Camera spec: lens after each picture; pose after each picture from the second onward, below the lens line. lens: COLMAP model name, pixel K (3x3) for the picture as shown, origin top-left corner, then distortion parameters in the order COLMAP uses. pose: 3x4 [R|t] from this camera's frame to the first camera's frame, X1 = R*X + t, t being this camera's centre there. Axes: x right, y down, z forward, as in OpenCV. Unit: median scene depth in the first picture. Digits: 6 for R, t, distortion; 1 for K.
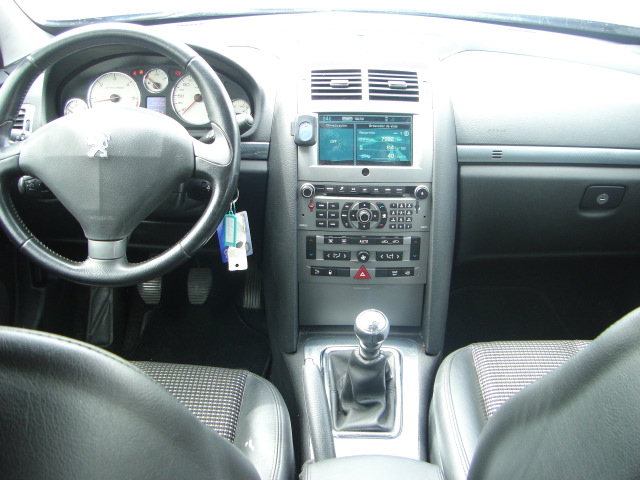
lens RADIAL K [[724.8, 0, 319.4], [0, 724.8, 234.9], [0, 0, 1]] dist [-0.183474, 0.126512]
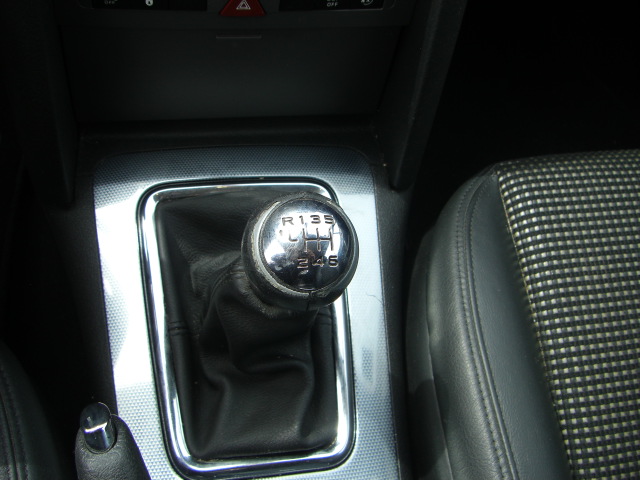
lens RADIAL K [[724.8, 0, 319.4], [0, 724.8, 234.9], [0, 0, 1]] dist [-0.183474, 0.126512]
pose [[0.973701, -0.069354, 0.217016, 0.013205], [-0.059575, 0.841889, 0.536352, -0.039237], [-0.219901, -0.535176, 0.815617, 0.670337]]
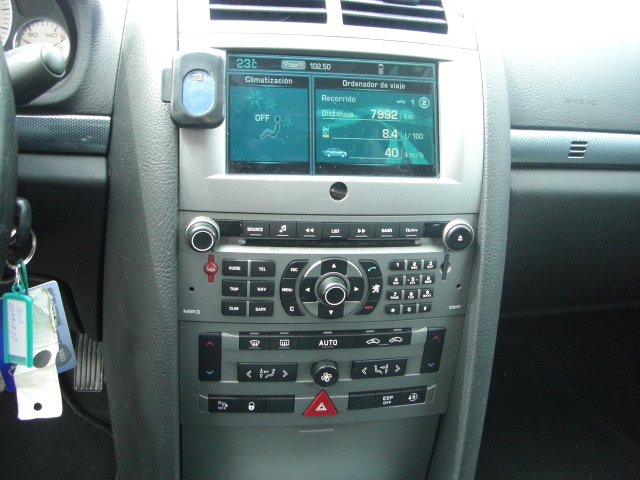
lens RADIAL K [[724.8, 0, 319.4], [0, 724.8, 234.9], [0, 0, 1]] dist [-0.183474, 0.126512]
pose [[0.980972, -0.008682, 0.193953, -0.030616], [-0.002503, 0.998351, 0.057353, -0.084285], [-0.194131, -0.056747, 0.979333, 0.570579]]
